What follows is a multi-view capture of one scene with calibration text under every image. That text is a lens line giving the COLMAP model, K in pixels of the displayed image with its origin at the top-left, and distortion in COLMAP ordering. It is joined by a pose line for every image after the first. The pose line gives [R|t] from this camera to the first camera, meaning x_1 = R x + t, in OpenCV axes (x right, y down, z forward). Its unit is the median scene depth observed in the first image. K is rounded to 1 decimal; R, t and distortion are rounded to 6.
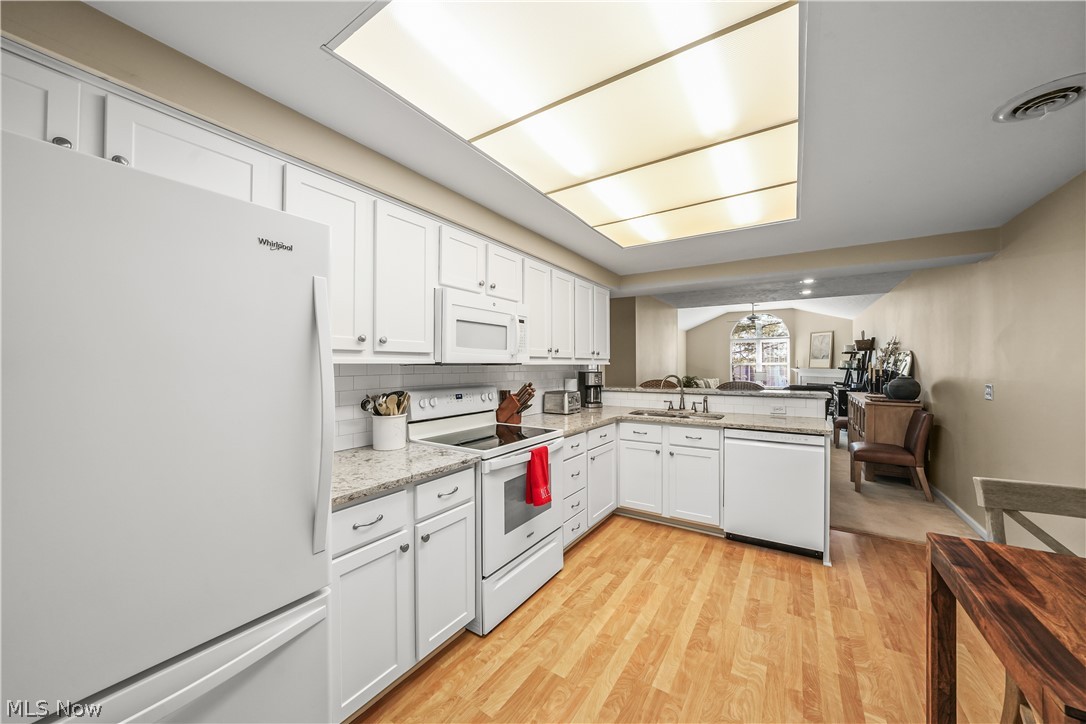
lens RADIAL K [[390.2, 0, 536.4], [0, 390.2, 363.2], [0, 0, 1]] dist [-0.000365, -0.000065]
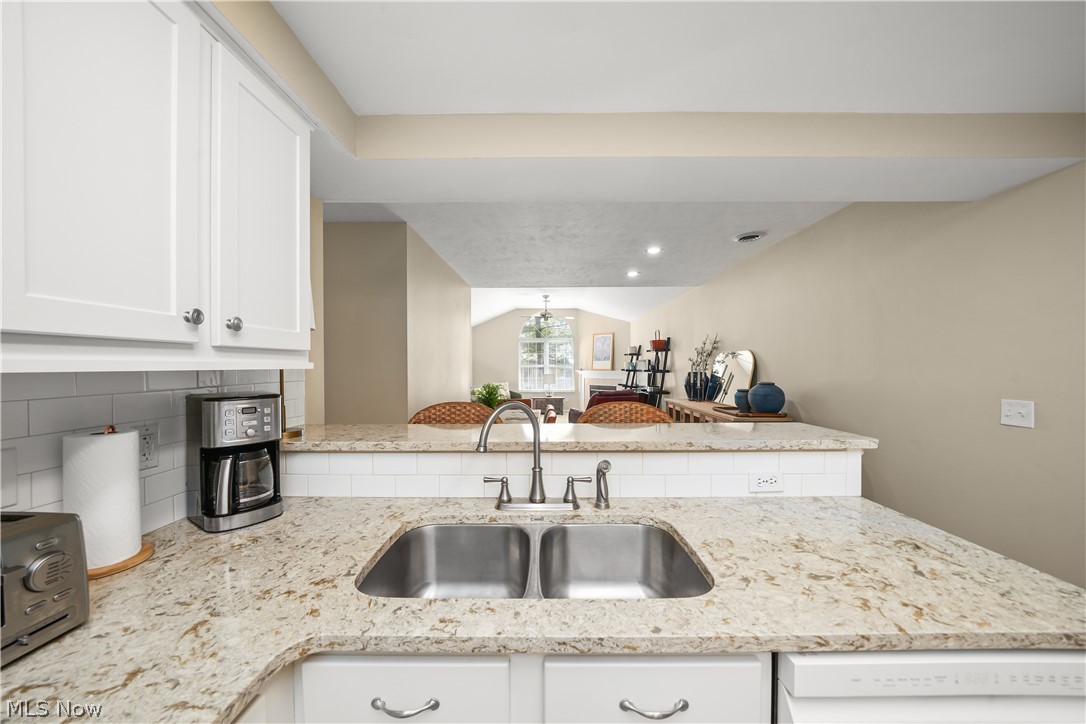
lens RADIAL K [[380.4, 0, 540.6], [0, 380.4, 366.8], [0, 0, 1]] dist [-0.019819, -0.000050]
pose [[0.843744, -0.003115, 0.536737, 0.177305], [0.000492, 0.999987, 0.005030, 0.000508], [-0.536746, -0.003980, 0.843735, 0.640049]]
